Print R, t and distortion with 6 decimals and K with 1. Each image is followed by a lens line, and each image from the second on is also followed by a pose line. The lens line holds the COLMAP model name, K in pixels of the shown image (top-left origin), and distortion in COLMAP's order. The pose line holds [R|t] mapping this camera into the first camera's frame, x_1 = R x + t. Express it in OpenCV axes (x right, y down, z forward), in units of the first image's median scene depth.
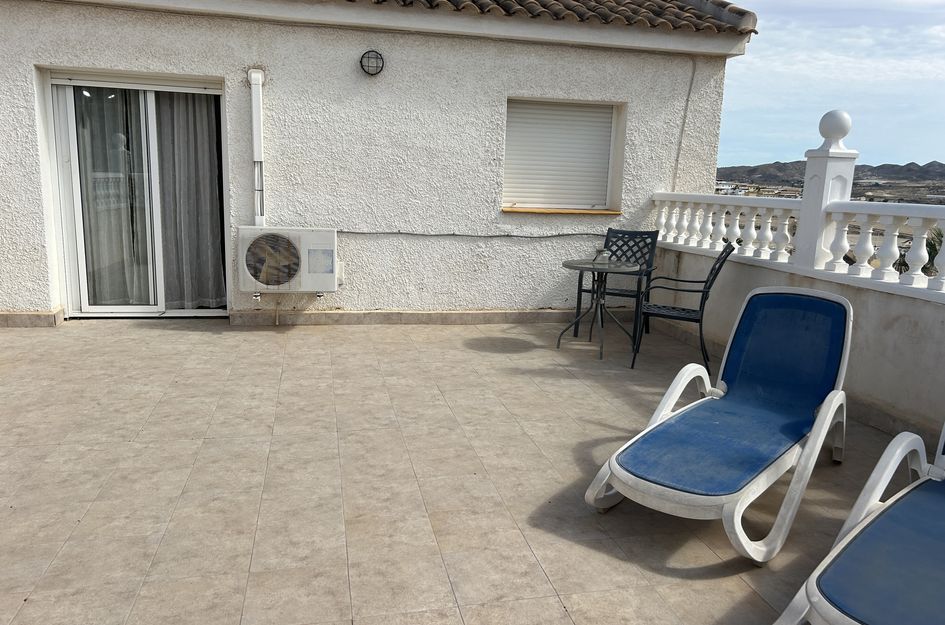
lens RADIAL K [[729.6, 0, 472.1], [0, 729.6, 316.6], [0, 0, 1]] dist [0.003933, -0.001643]
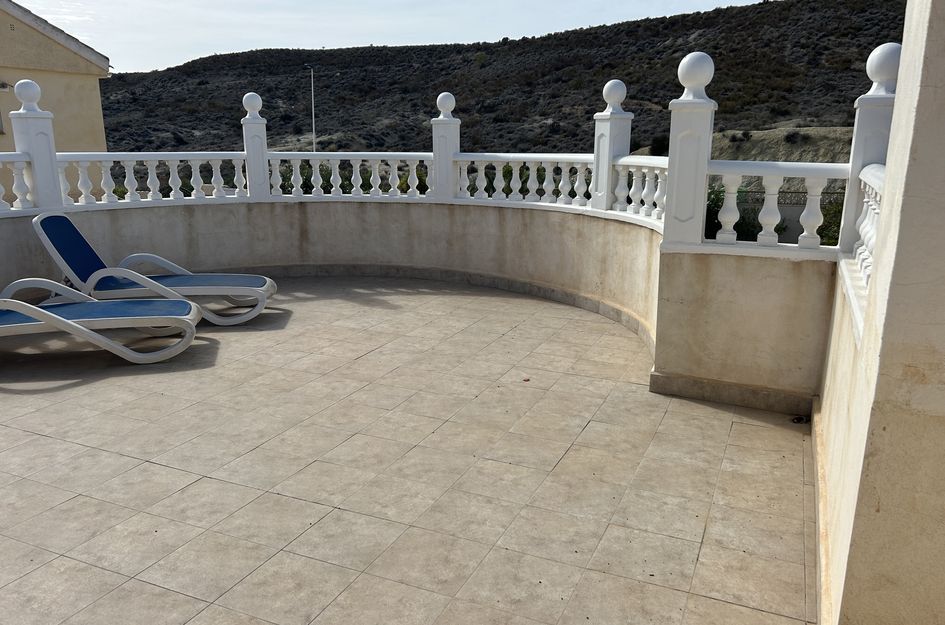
lens RADIAL K [[729.6, 0, 472.1], [0, 729.6, 316.6], [0, 0, 1]] dist [0.003933, -0.001643]
pose [[-0.811448, -0.178308, 0.556560, -1.154193], [0.071719, 0.914741, 0.397625, -0.379220], [-0.580008, 0.362568, -0.729476, 1.652944]]
